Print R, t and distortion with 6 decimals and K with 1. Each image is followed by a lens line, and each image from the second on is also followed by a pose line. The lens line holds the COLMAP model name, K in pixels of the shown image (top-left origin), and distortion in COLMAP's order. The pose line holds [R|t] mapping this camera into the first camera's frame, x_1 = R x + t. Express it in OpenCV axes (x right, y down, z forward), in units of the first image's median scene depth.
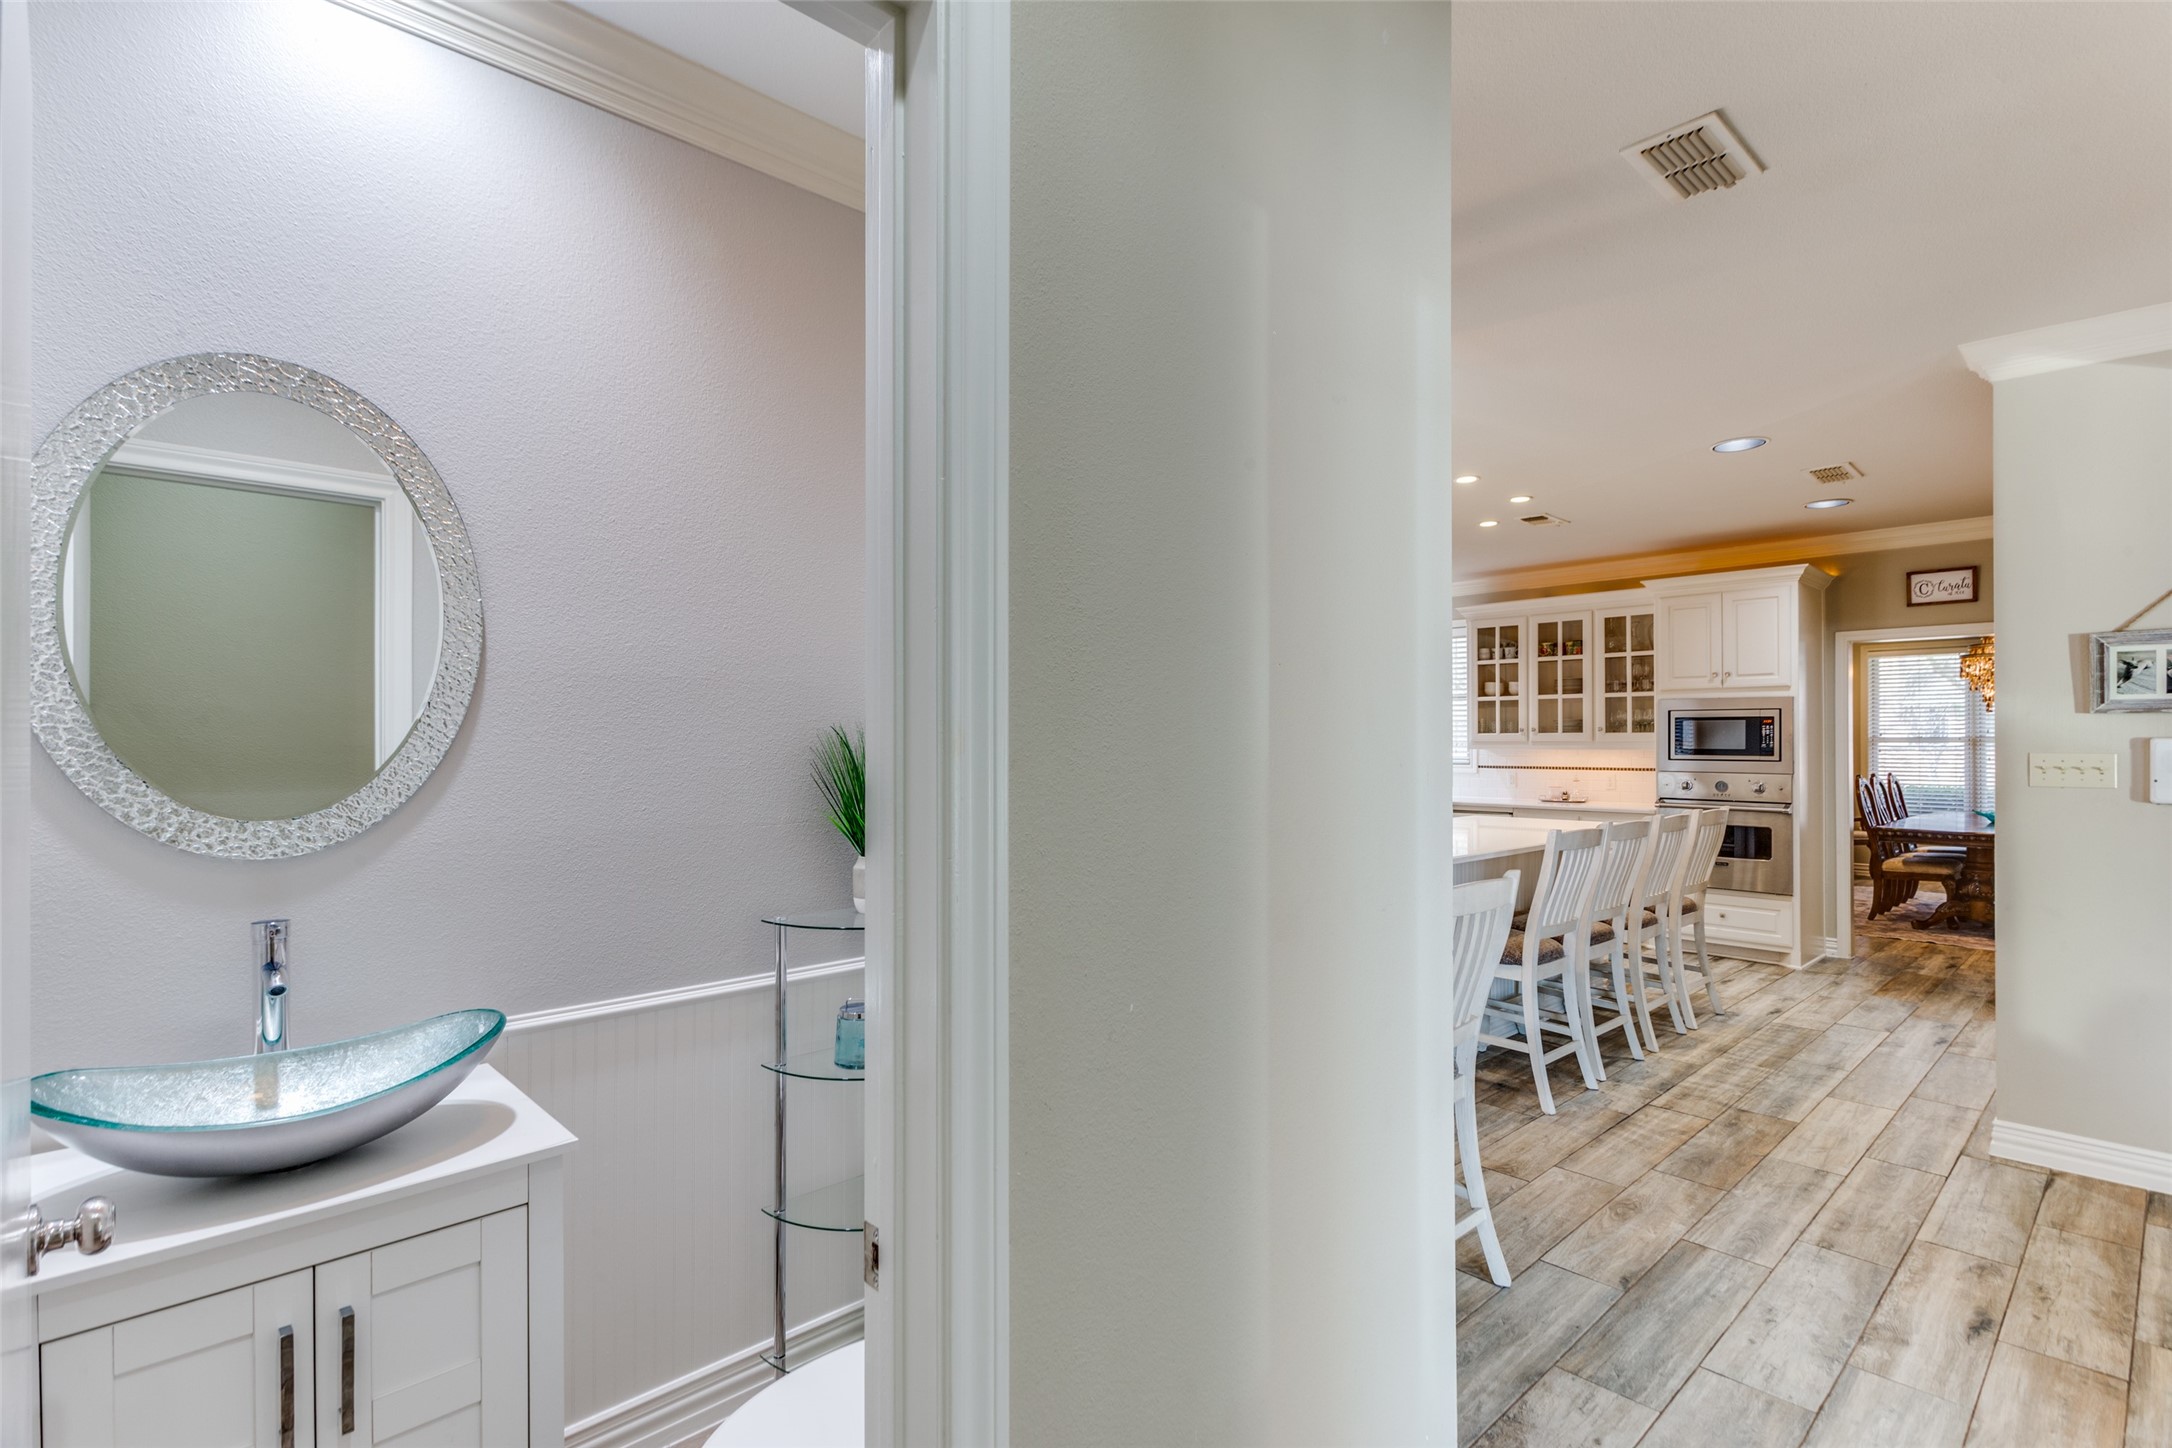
lens RADIAL K [[1061.9, 0, 1096.7], [0, 1061.9, 732.6], [0, 0, 1]] dist [-0.000300, 0.000469]
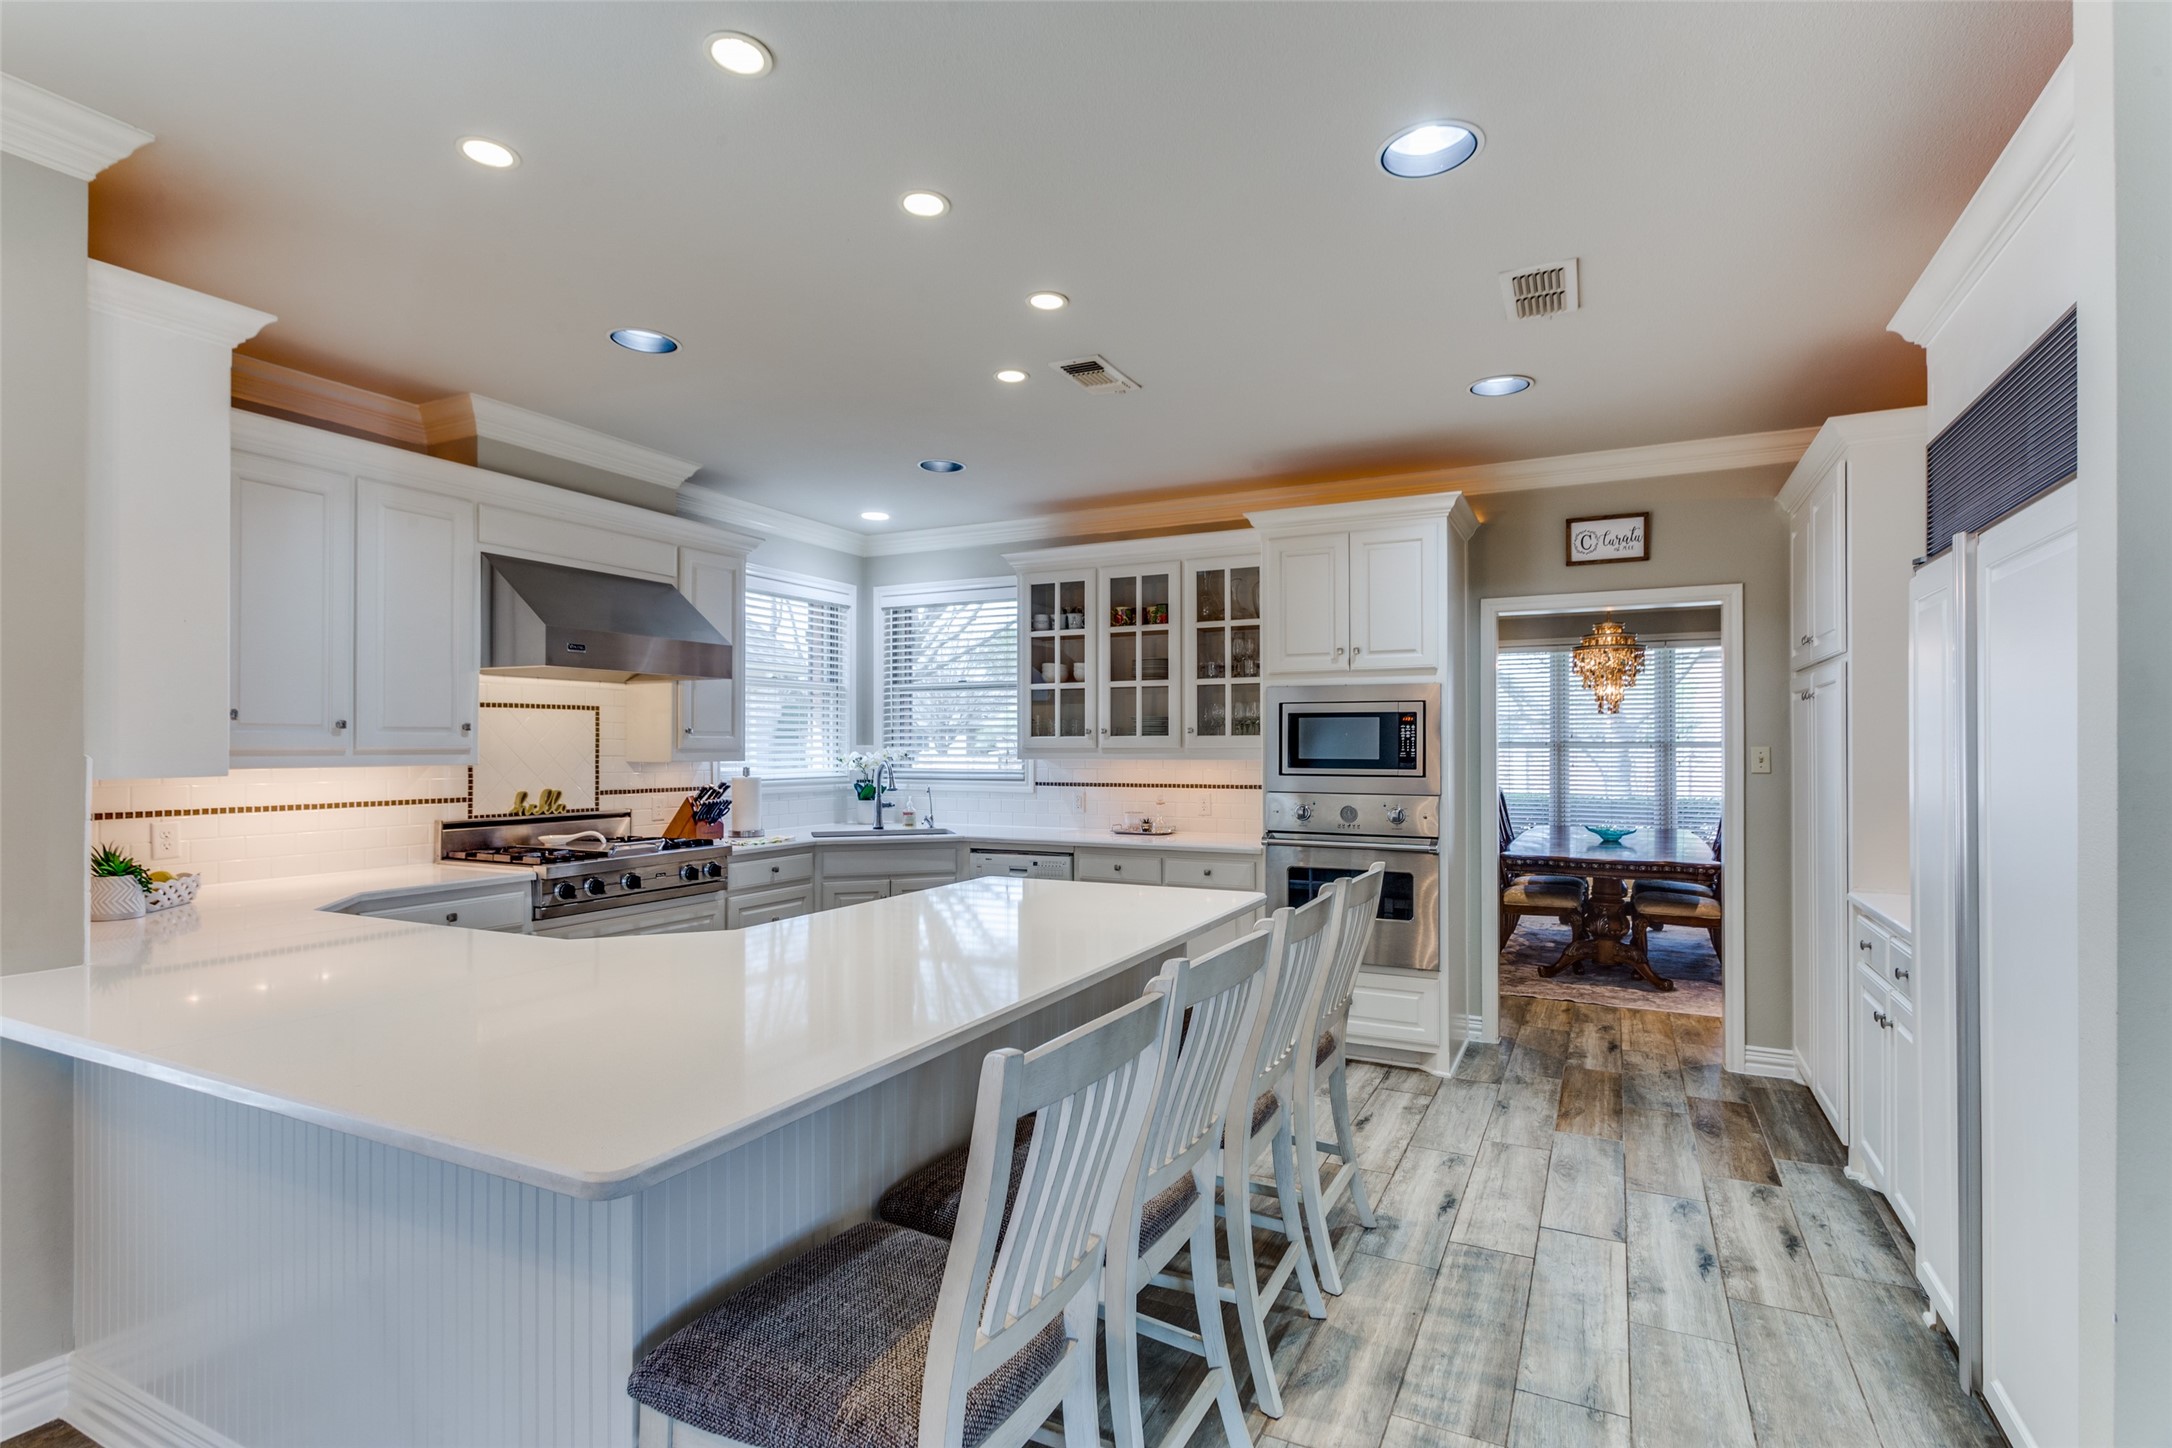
lens RADIAL K [[1049.7, 0, 1113.0], [0, 1049.7, 738.5], [0, 0, 1]] dist [-0.000629, 0.000121]
pose [[0.937465, 0.001500, 0.348076, 0.211043], [-0.001929, 0.999998, 0.000887, 0.001640], [-0.348074, -0.001503, 0.937466, 0.420449]]
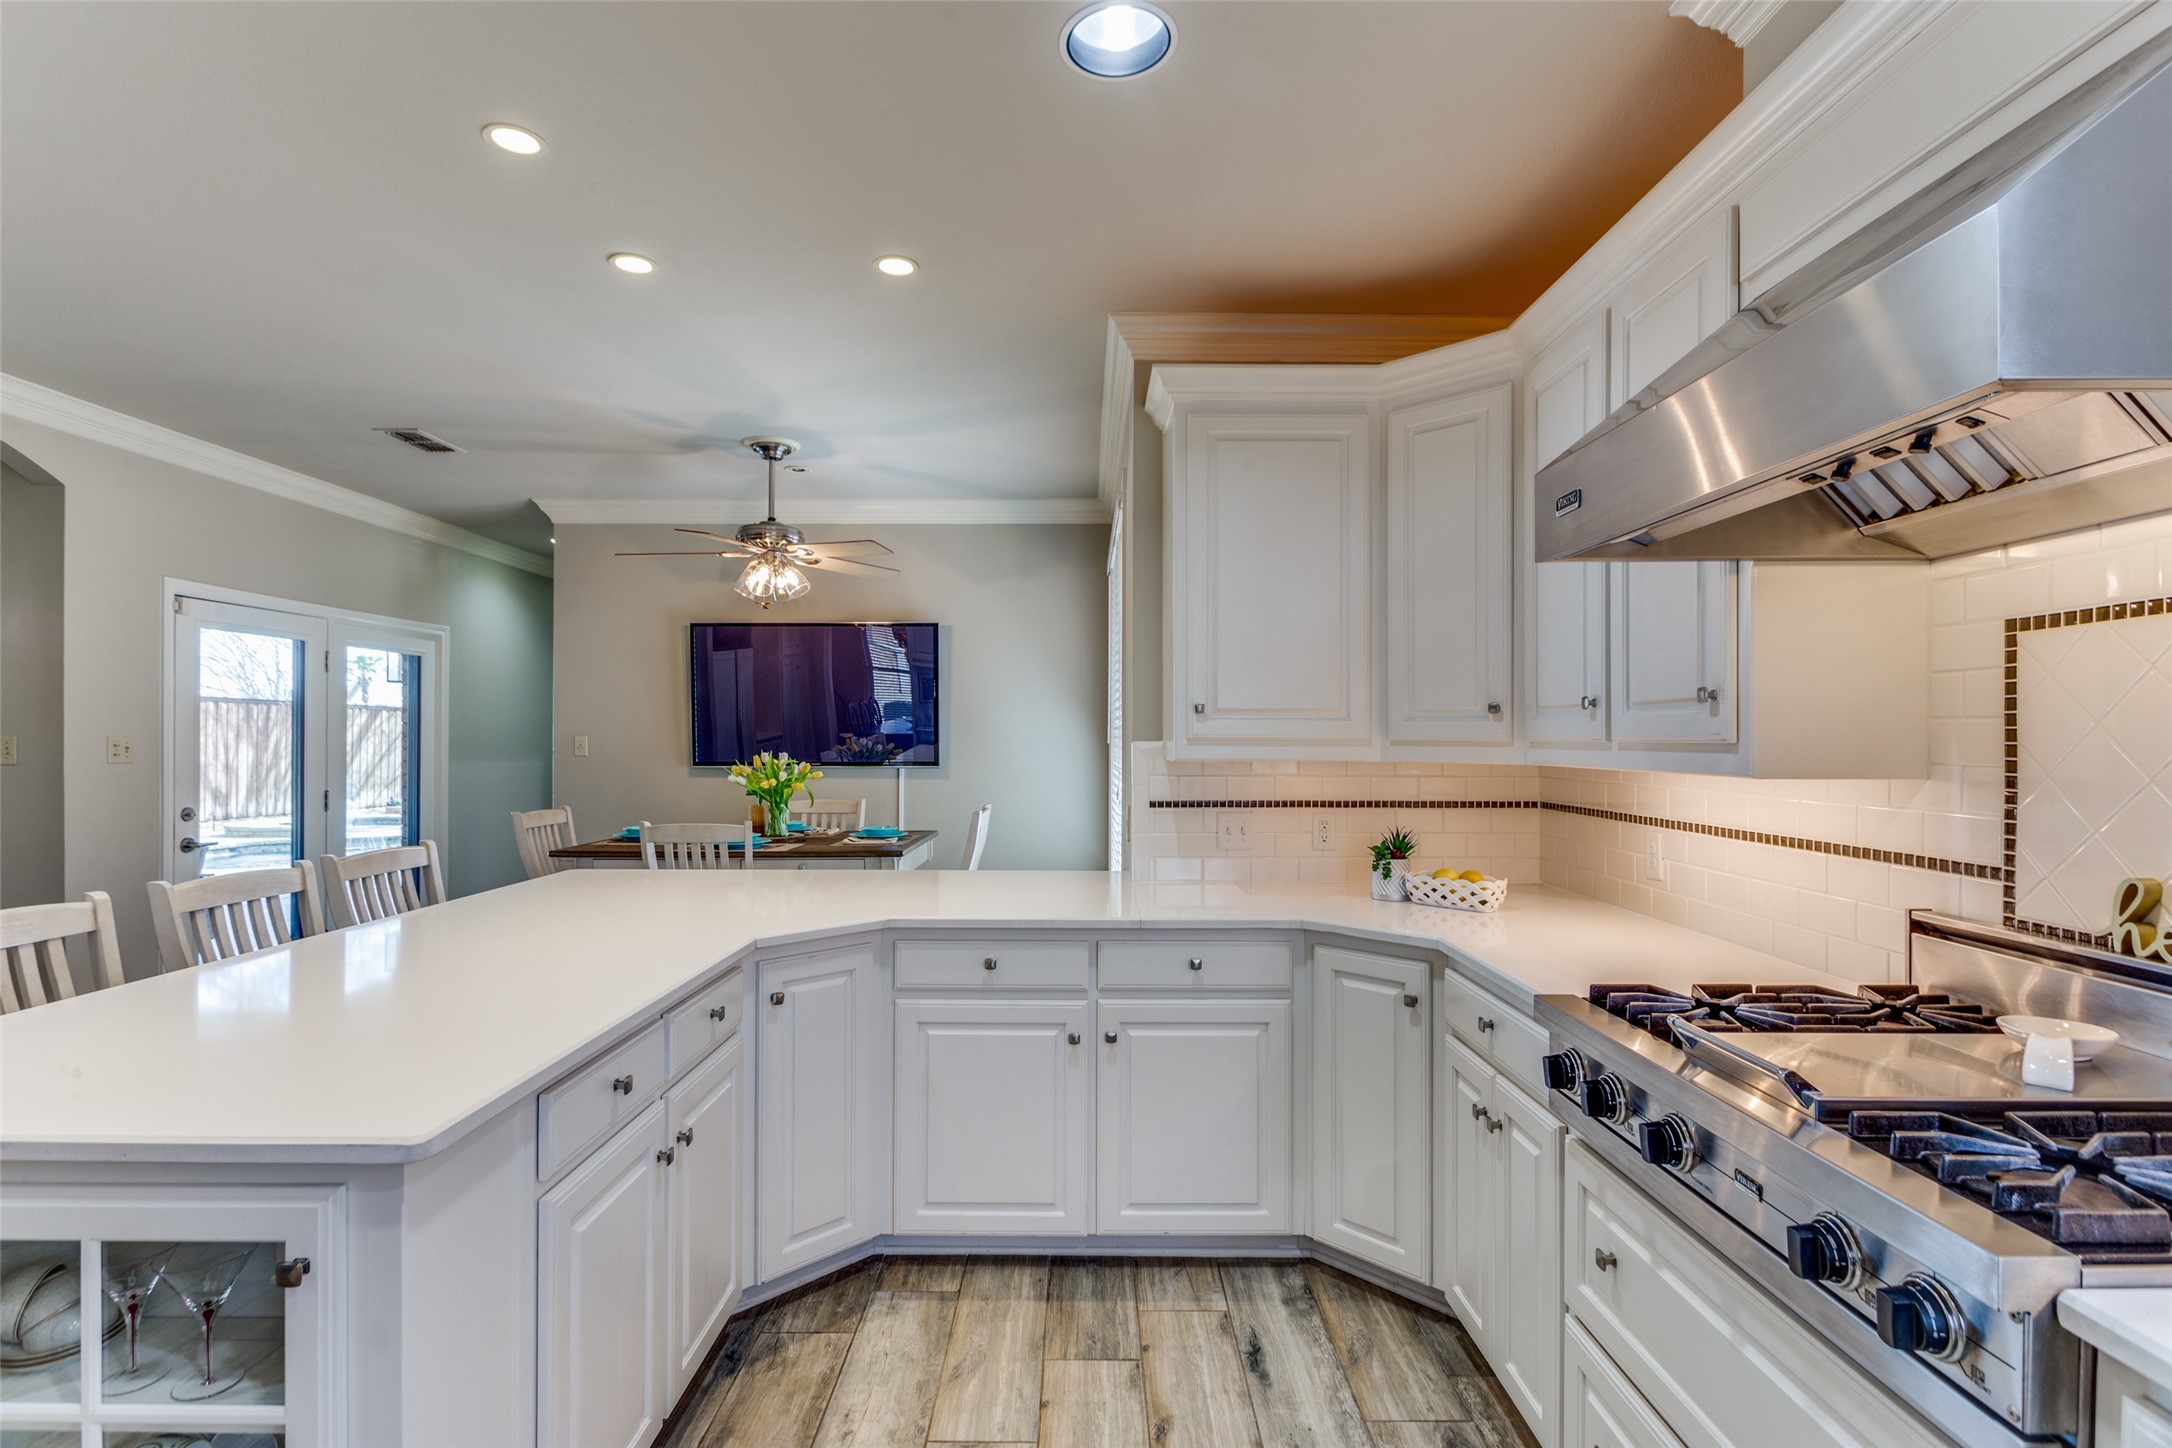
lens RADIAL K [[1001.1, 0, 1081.5], [0, 1001.1, 735.9], [0, 0, 1]] dist [0.000060, 0.000390]
pose [[-0.698402, -0.003307, -0.715698, 0.383874], [0.002823, 0.999969, -0.007376, 0.009072], [0.715700, -0.007172, -0.698371, 1.168958]]
